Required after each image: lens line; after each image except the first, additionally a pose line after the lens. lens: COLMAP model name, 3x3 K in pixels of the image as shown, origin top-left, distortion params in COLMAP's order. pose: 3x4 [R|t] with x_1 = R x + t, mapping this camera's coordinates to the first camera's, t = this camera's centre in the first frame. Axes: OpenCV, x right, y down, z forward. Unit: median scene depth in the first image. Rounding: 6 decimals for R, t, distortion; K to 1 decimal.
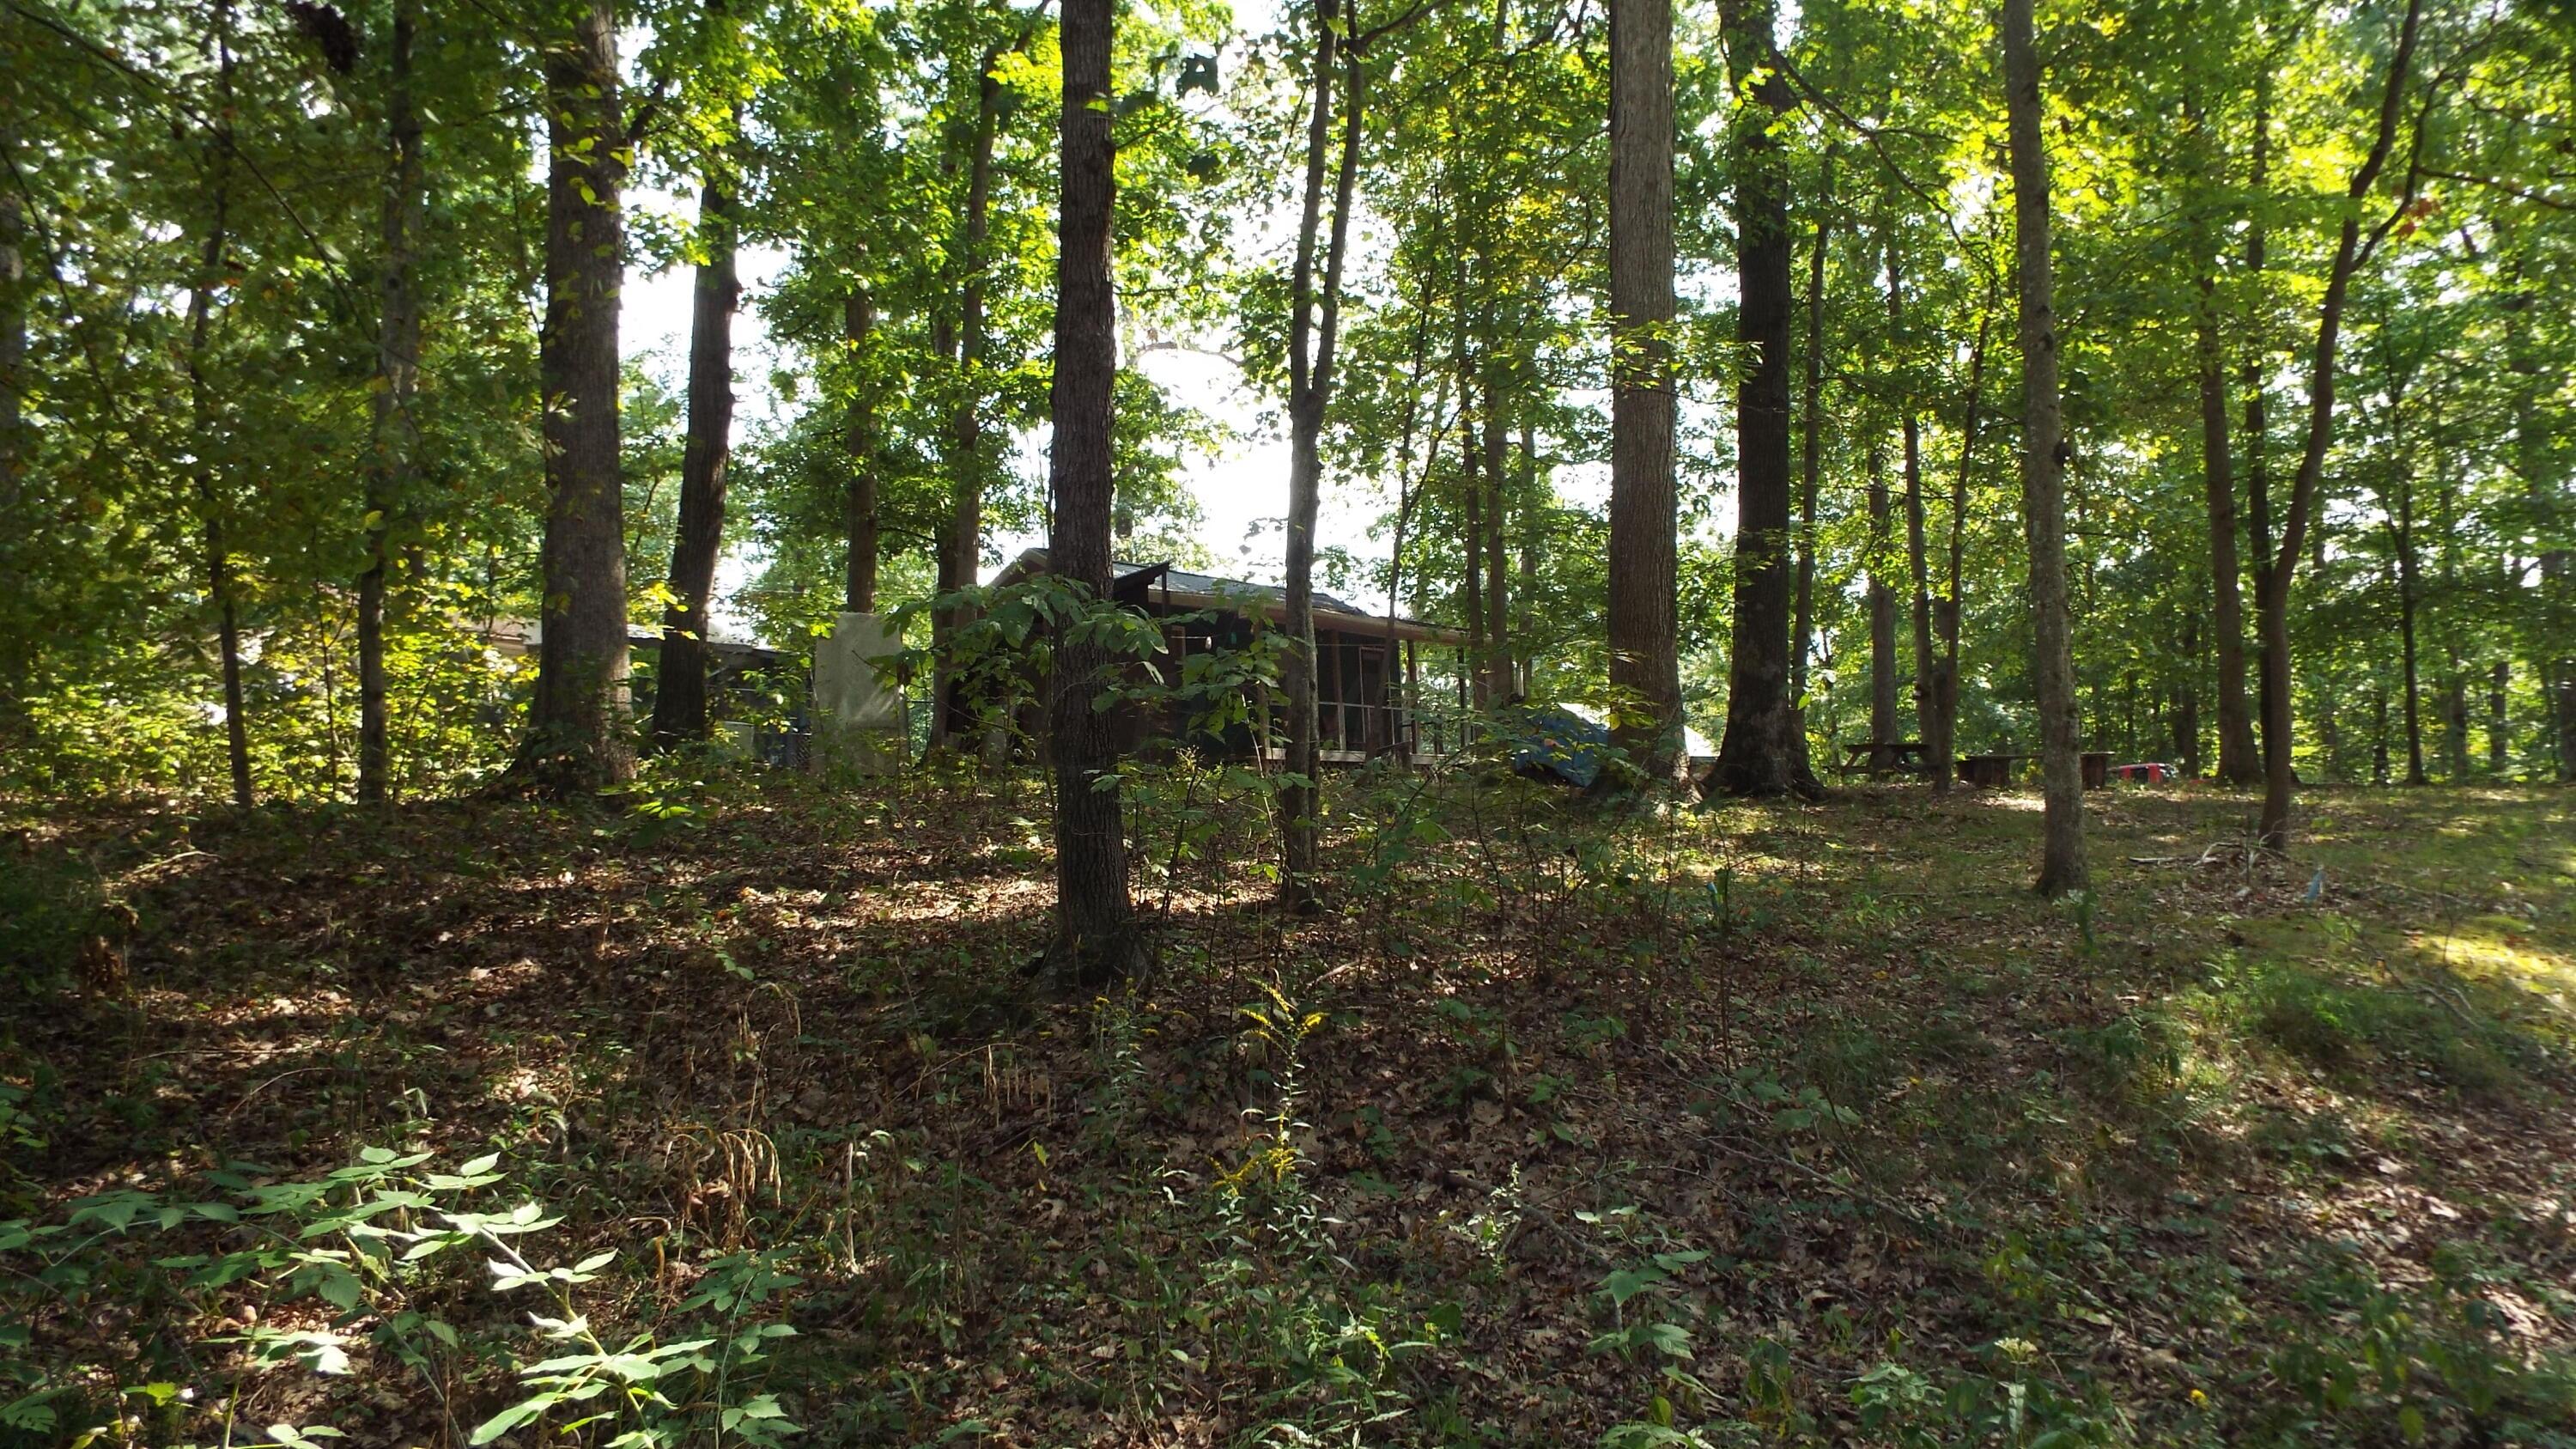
lens RADIAL K [[1908.7, 0, 1288.9], [0, 1908.7, 730.6], [0, 0, 1]] dist [-0.020254, 0.050446]
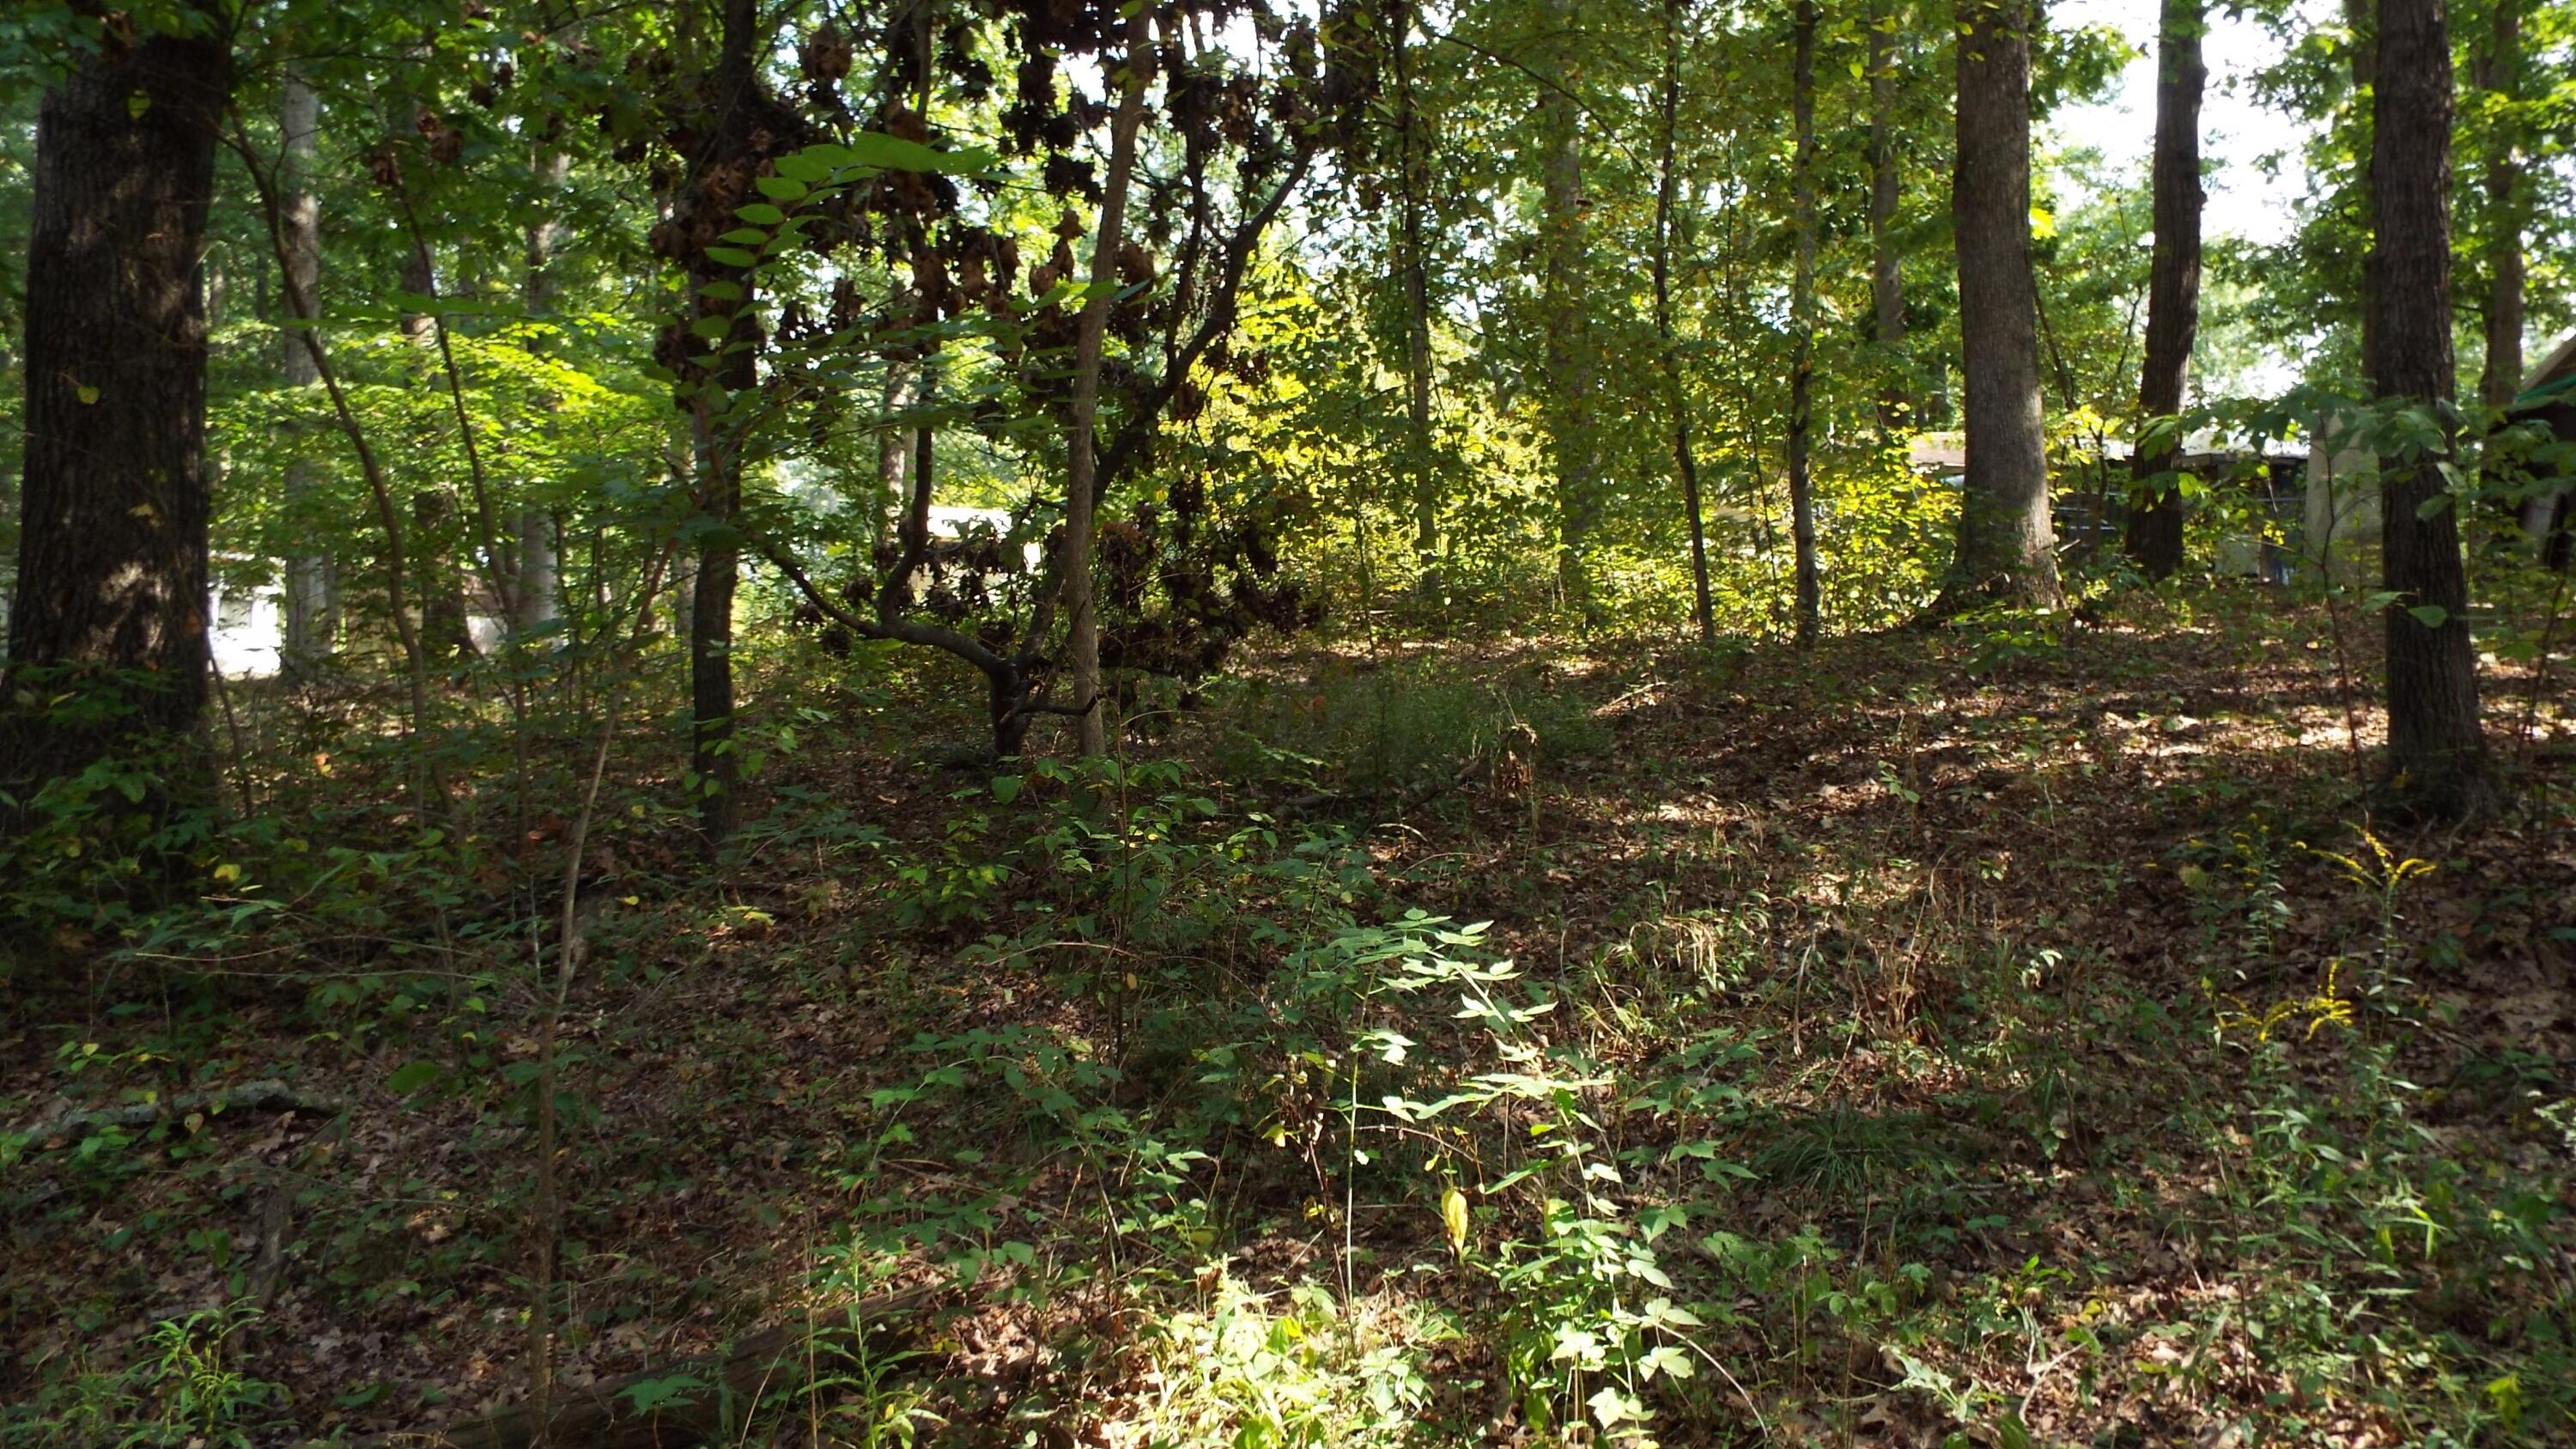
lens RADIAL K [[1908.7, 0, 1286.8], [0, 1908.7, 719.9], [0, 0, 1]] dist [-0.020254, 0.050446]
pose [[0.692277, 0.004962, -0.721615, 0.147689], [0.058859, 0.996256, 0.063315, -0.003679], [0.719228, -0.086305, 0.689393, -0.003295]]
